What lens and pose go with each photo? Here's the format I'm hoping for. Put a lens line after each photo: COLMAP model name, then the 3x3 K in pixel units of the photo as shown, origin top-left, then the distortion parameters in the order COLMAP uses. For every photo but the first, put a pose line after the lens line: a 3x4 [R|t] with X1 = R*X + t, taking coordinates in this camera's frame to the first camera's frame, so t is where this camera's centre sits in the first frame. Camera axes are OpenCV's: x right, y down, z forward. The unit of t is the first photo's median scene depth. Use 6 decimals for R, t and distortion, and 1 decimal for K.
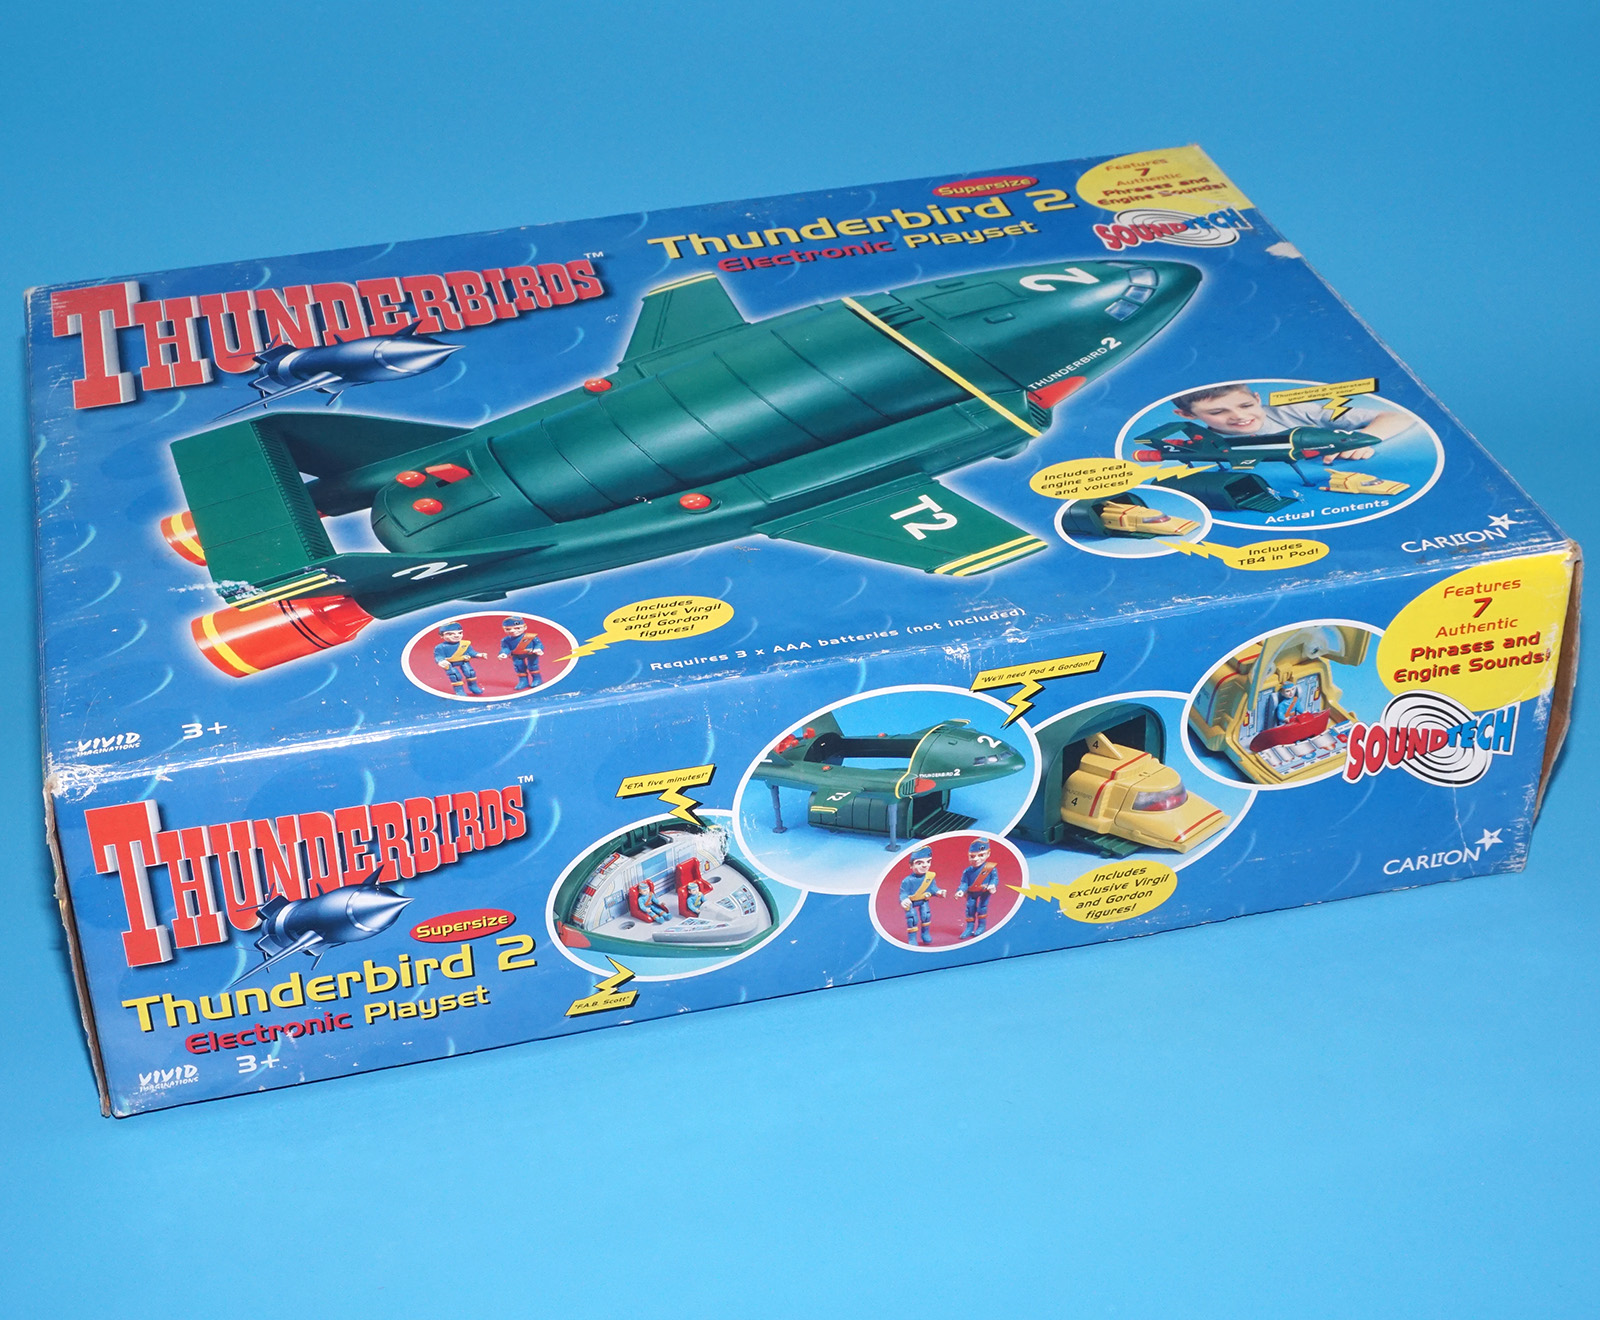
lens RADIAL K [[2701.5, 0, 800.0], [0, 2701.5, 660.0], [0, 0, 1]] dist [-0.019969, 0.054814]
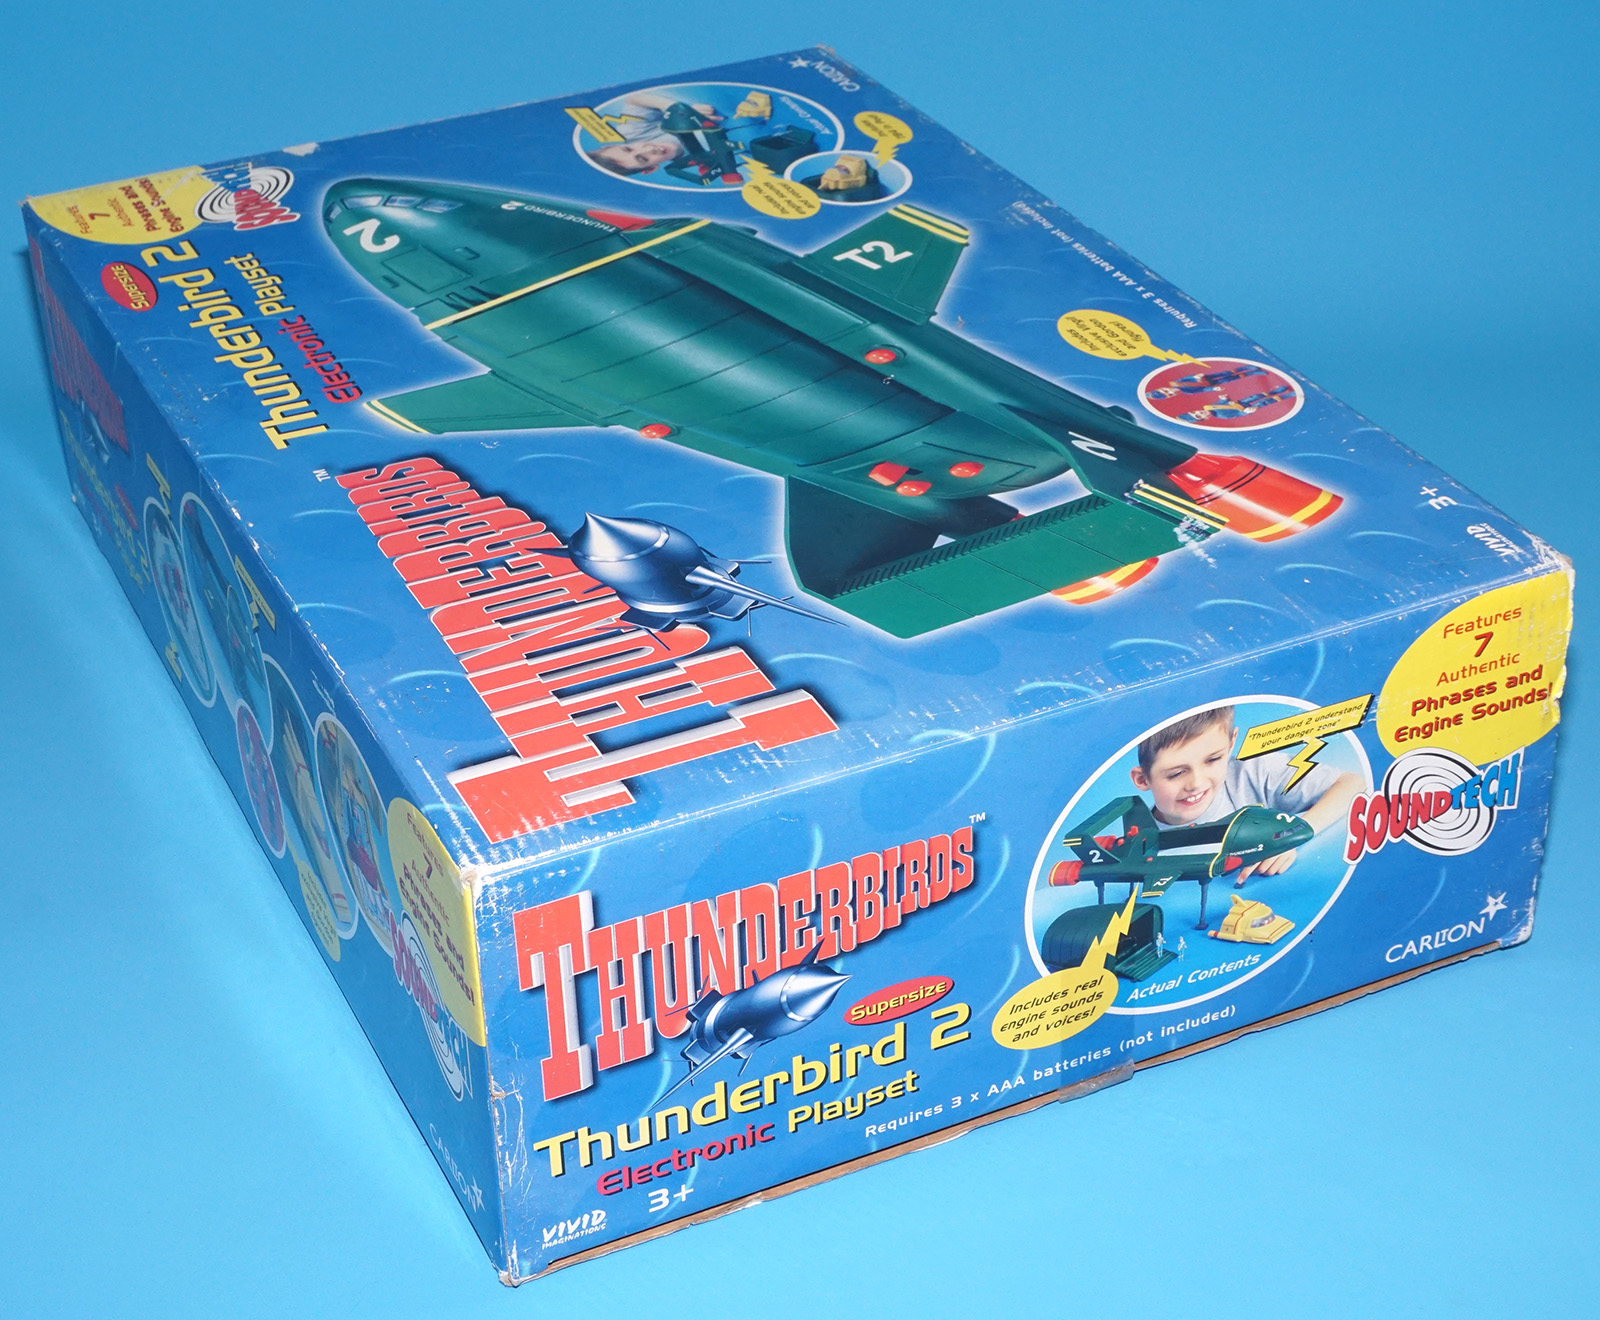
lens RADIAL K [[2781.6, 0, 763.4], [0, 2781.6, 661.3], [0, 0, 1]] dist [-0.034704, -0.053376]
pose [[-0.181062, -0.510325, 0.840705, -0.913293], [0.577541, 0.636735, 0.510896, -0.515390], [-0.796029, 0.578046, 0.179445, 0.894676]]
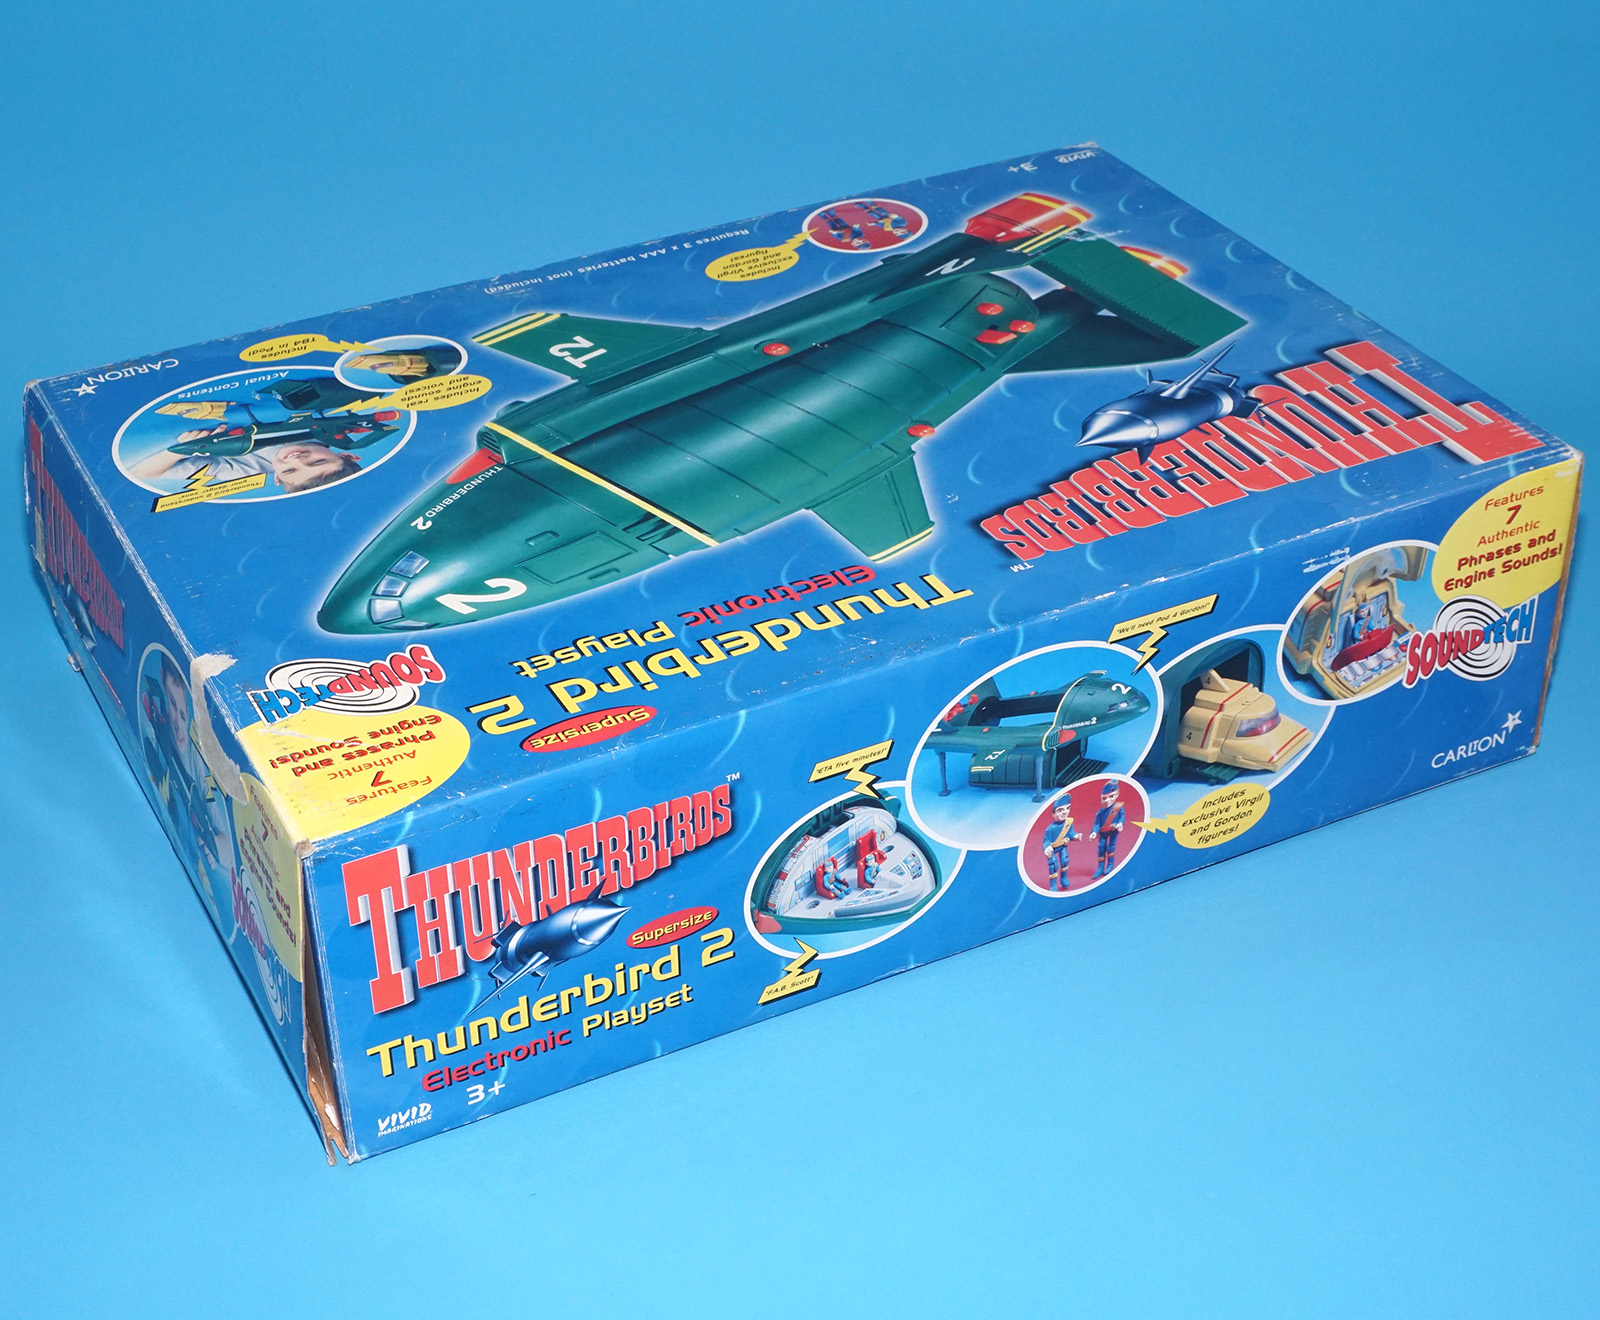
lens RADIAL K [[2701.5, 0, 800.0], [0, 2701.5, 660.0], [0, 0, 1]] dist [-0.019969, 0.054814]
pose [[-0.975978, 0.143606, -0.163845, 0.157839], [-0.096639, 0.388657, 0.916301, -1.051207], [0.195265, 0.910123, -0.365442, 1.513427]]
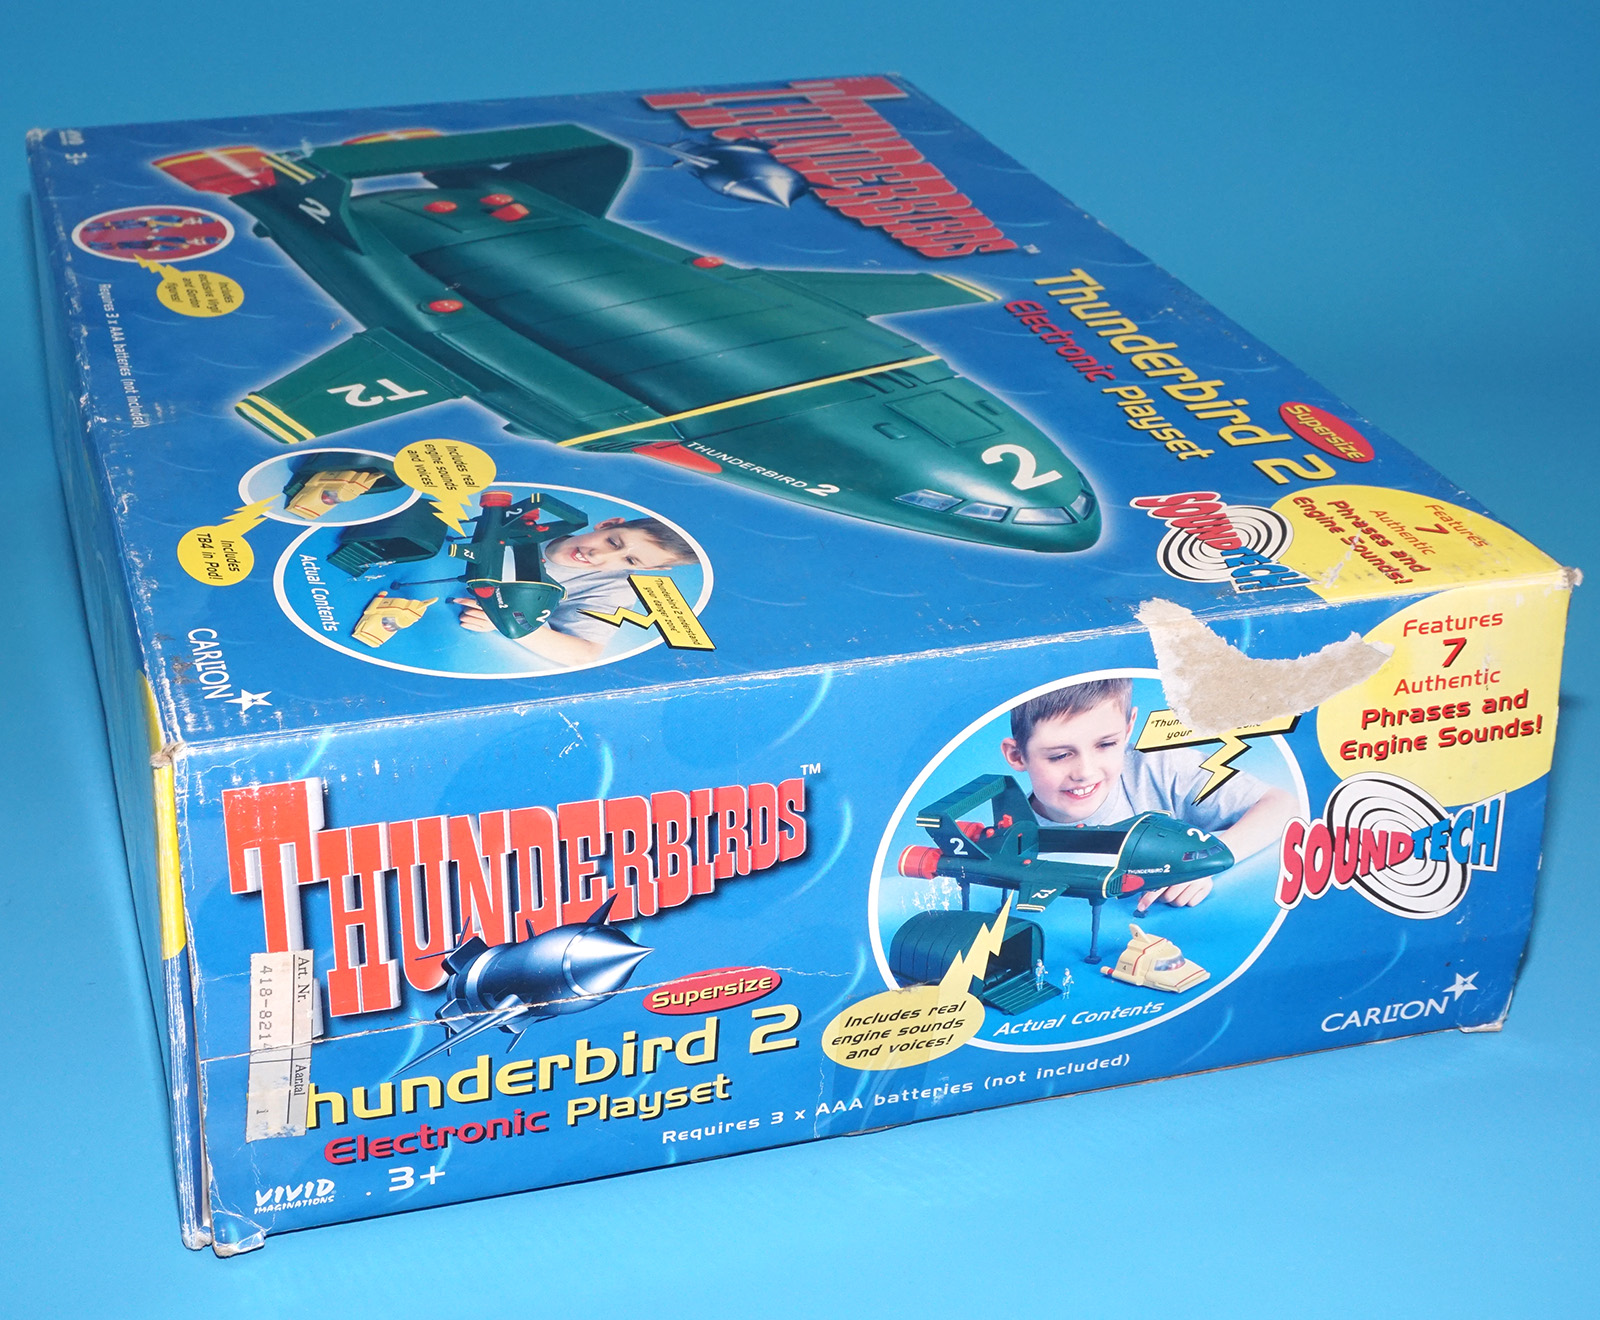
lens RADIAL K [[2701.5, 0, 800.0], [0, 2701.5, 660.0], [0, 0, 1]] dist [-0.019969, 0.054814]
pose [[0.054043, 0.462398, -0.885024, 0.802374], [-0.576198, 0.738311, 0.350561, -0.347724], [0.815521, 0.491004, 0.306333, 0.856925]]
